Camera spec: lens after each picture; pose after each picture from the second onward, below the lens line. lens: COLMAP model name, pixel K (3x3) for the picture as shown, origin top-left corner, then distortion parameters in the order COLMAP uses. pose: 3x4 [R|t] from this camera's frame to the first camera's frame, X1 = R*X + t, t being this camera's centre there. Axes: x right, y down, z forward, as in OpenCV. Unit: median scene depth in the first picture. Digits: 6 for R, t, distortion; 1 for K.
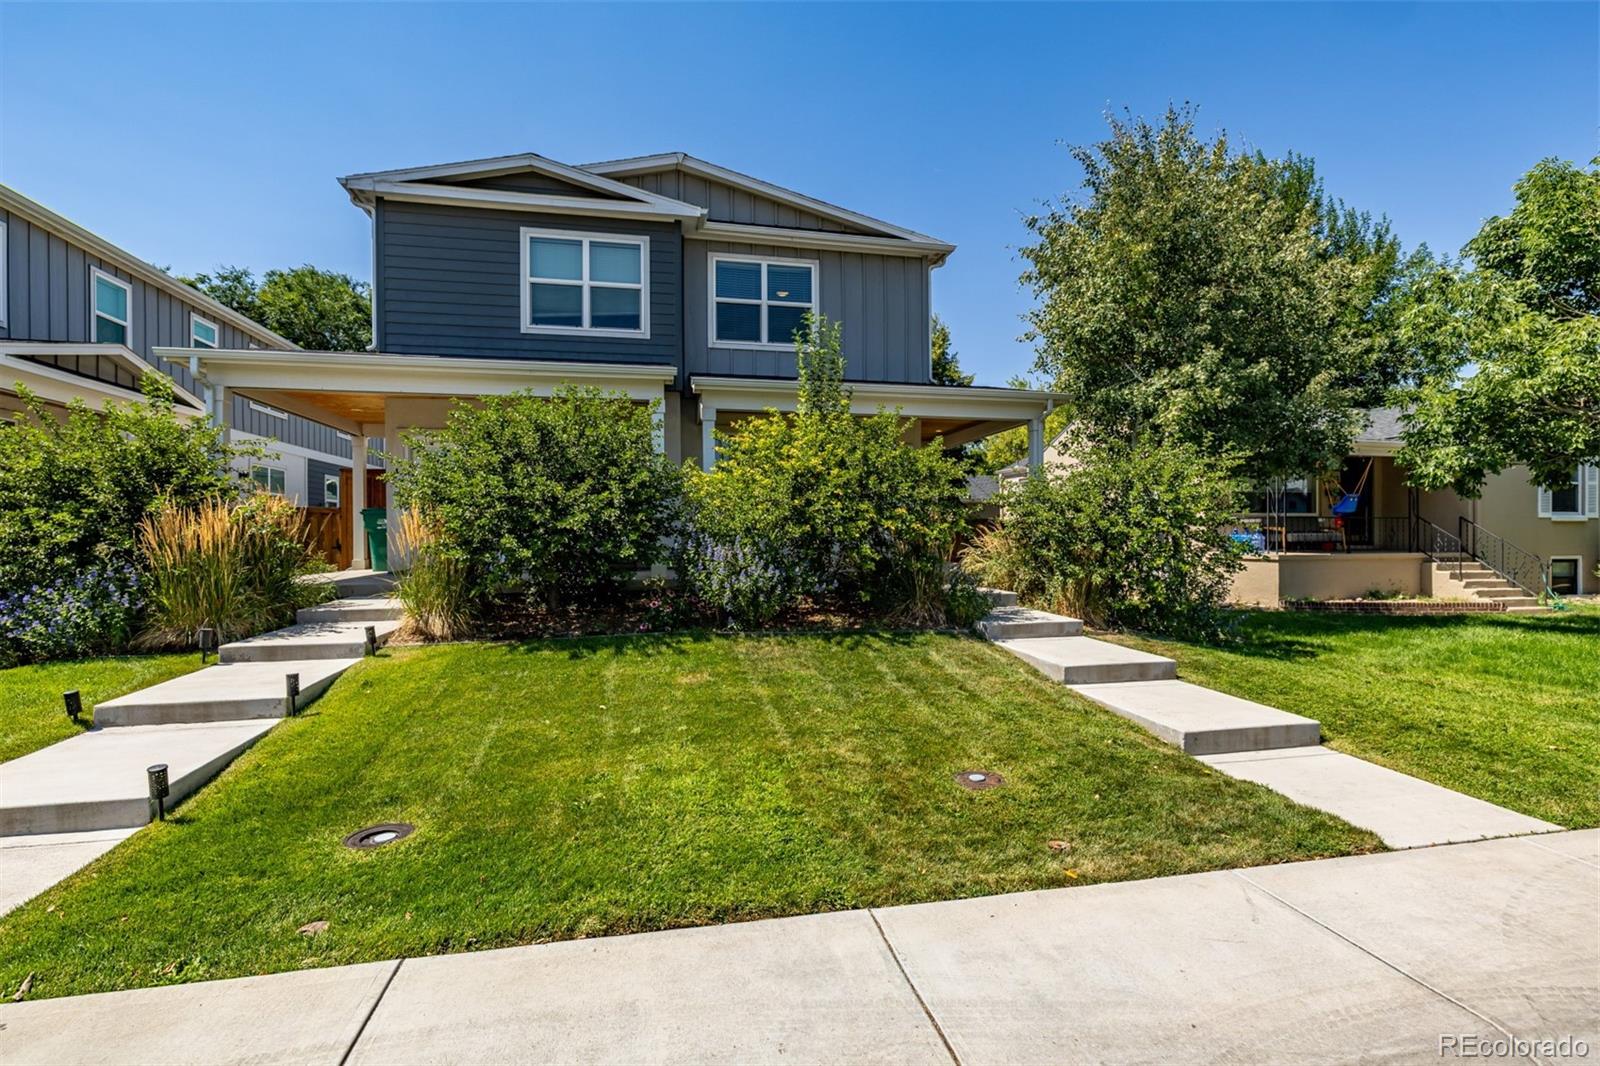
lens RADIAL K [[744.7, 0, 803.2], [0, 744.7, 532.9], [0, 0, 1]] dist [-0.004119, -0.000102]
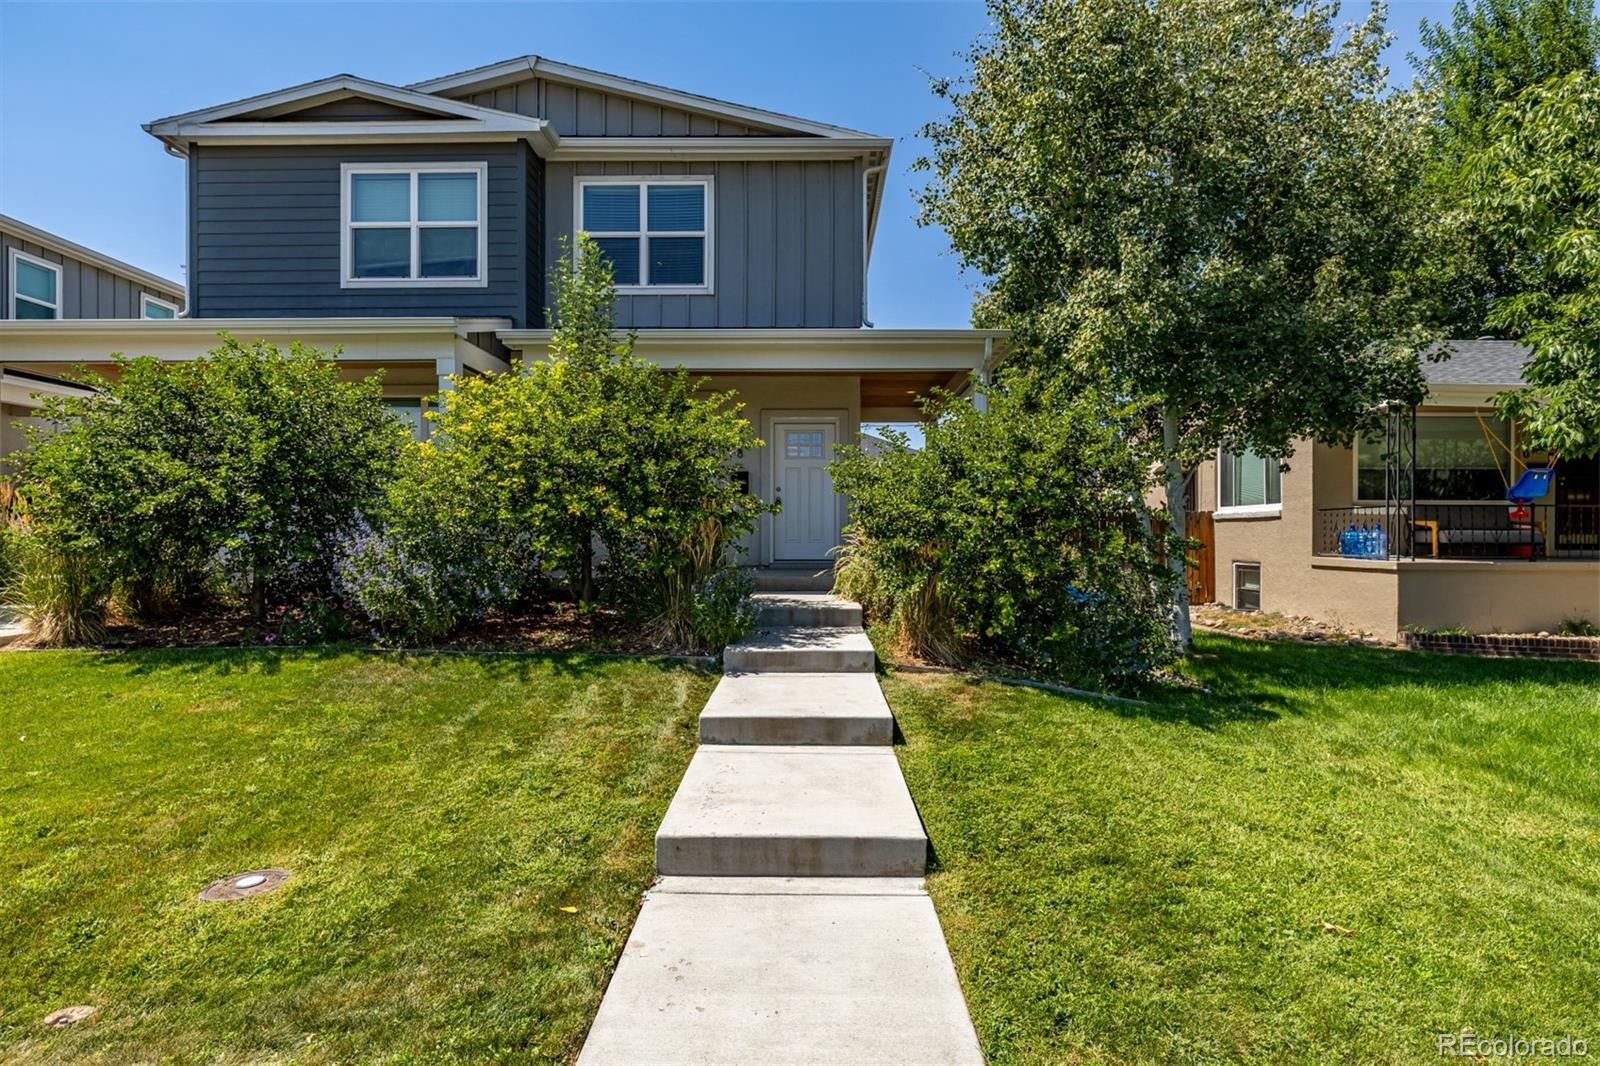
lens RADIAL K [[869.8, 0, 794.7], [0, 869.8, 535.4], [0, 0, 1]] dist [0.005229, -0.000716]
pose [[0.971766, 0.006734, -0.235852, 0.351765], [-0.006023, 0.999975, 0.003734, 0.007449], [0.235871, -0.002208, 0.971782, 0.146800]]
